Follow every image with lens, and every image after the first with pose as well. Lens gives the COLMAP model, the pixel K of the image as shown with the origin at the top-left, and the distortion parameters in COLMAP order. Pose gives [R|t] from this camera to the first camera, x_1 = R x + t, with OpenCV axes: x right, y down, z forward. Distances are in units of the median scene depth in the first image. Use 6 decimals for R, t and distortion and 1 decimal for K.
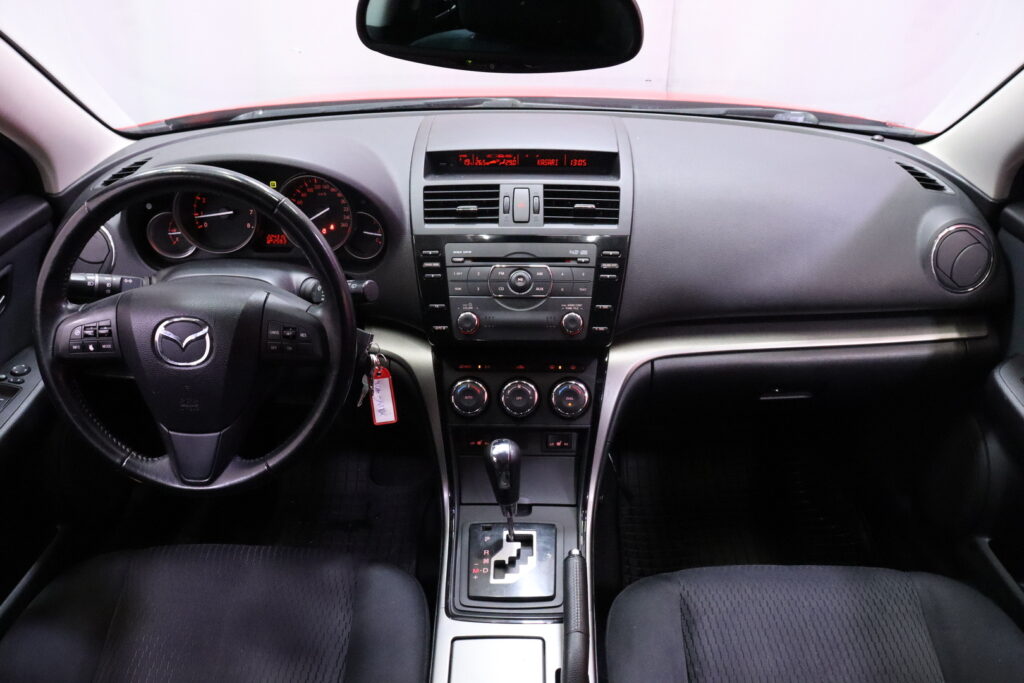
lens RADIAL K [[871.1, 0, 506.0], [0, 871.1, 342.9], [0, 0, 1]] dist [-0.120984, 0.043760]
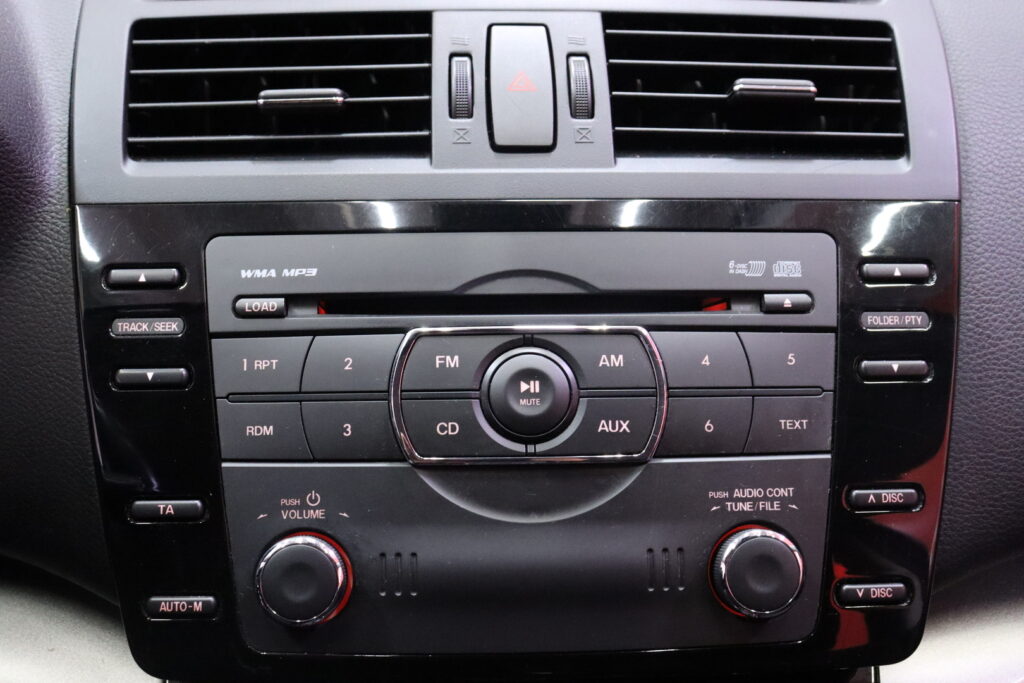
lens RADIAL K [[1267.6, 0, 516.0], [0, 1267.6, 337.0], [0, 0, 1]] dist [-0.024133, 0.000000]
pose [[0.997046, -0.012598, 0.075770, -0.012427], [0.018886, 0.996383, -0.082856, -0.057465], [-0.074452, 0.084043, 0.993677, 0.656138]]
